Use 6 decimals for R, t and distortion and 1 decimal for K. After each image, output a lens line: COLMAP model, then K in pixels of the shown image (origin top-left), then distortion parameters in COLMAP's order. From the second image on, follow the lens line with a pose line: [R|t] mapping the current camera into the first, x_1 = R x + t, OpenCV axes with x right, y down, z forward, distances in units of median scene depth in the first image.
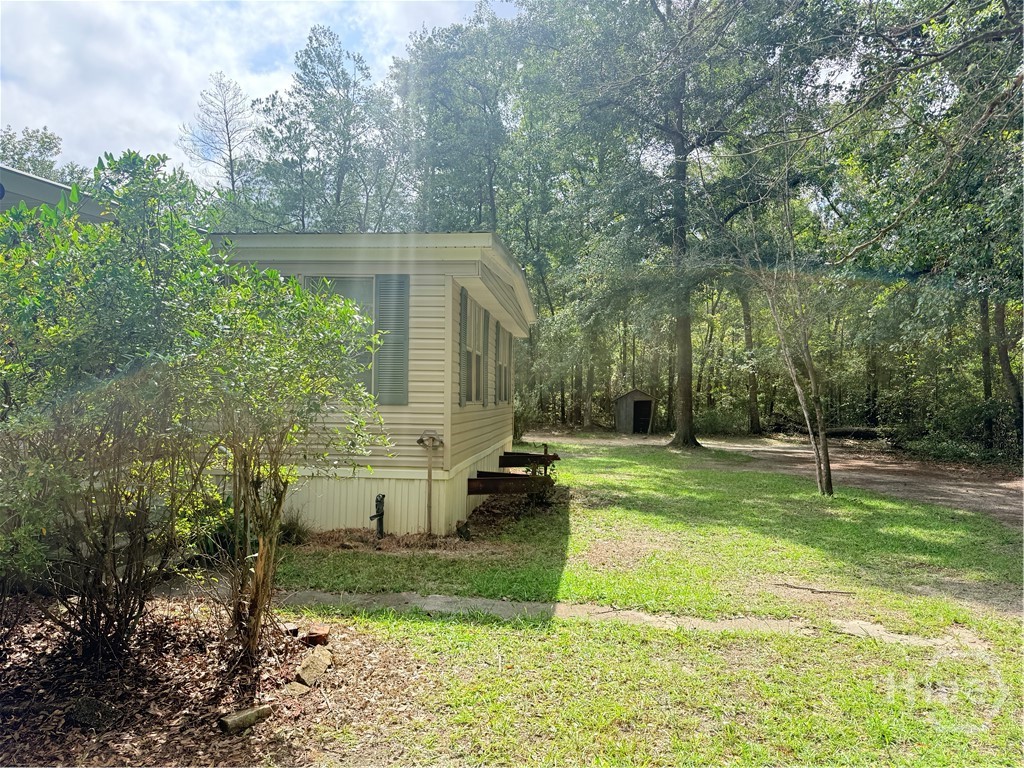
lens RADIAL K [[721.9, 0, 505.2], [0, 721.9, 390.7], [0, 0, 1]] dist [0.001642, -0.013824]
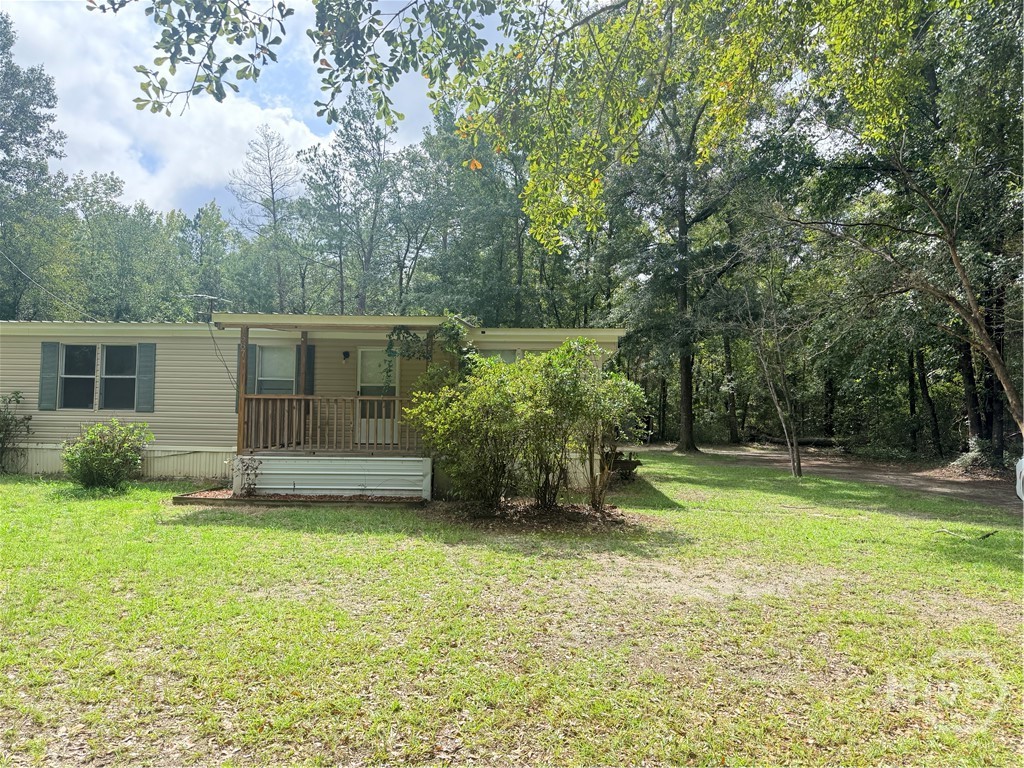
lens RADIAL K [[720.3, 0, 516.0], [0, 720.3, 385.8], [0, 0, 1]] dist [0.049083, -0.067985]
pose [[0.998204, 0.002870, 0.059839, -0.096134], [-0.001320, 0.999663, -0.025932, -0.004596], [-0.059894, 0.025807, 0.997871, -0.198754]]
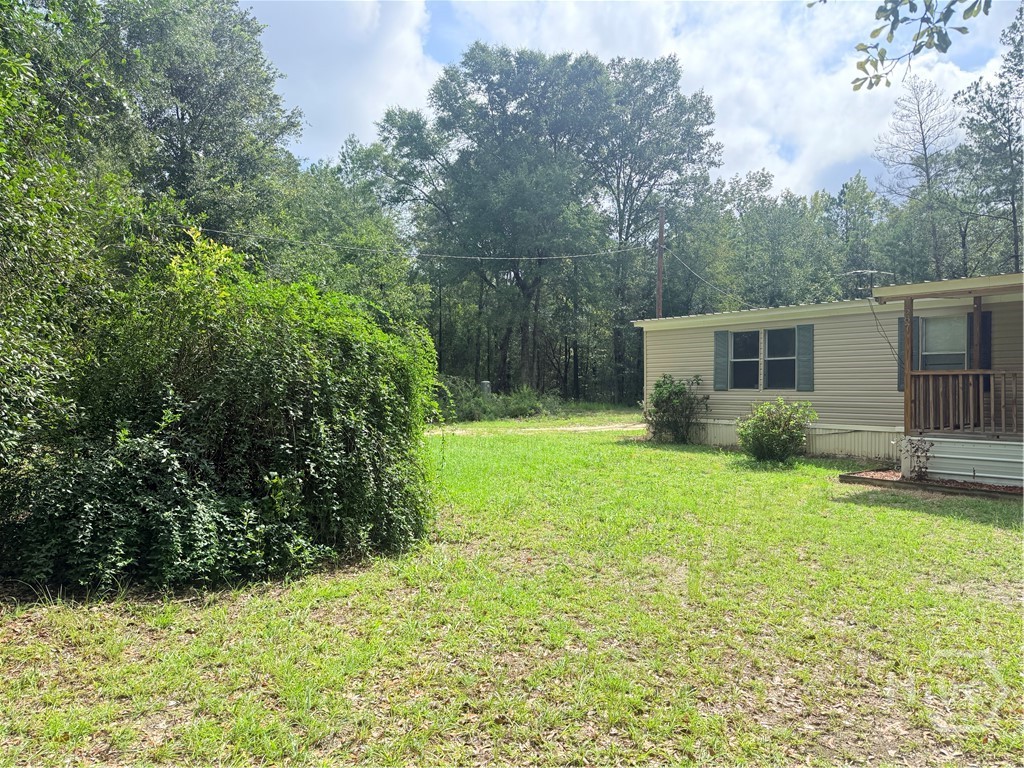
lens RADIAL K [[721.9, 0, 505.2], [0, 721.9, 390.7], [0, 0, 1]] dist [0.001642, -0.013824]
pose [[0.701858, -0.012283, -0.712211, -0.104541], [0.019621, 0.999805, 0.002093, -0.004840], [0.712046, -0.015444, 0.701963, -0.200816]]
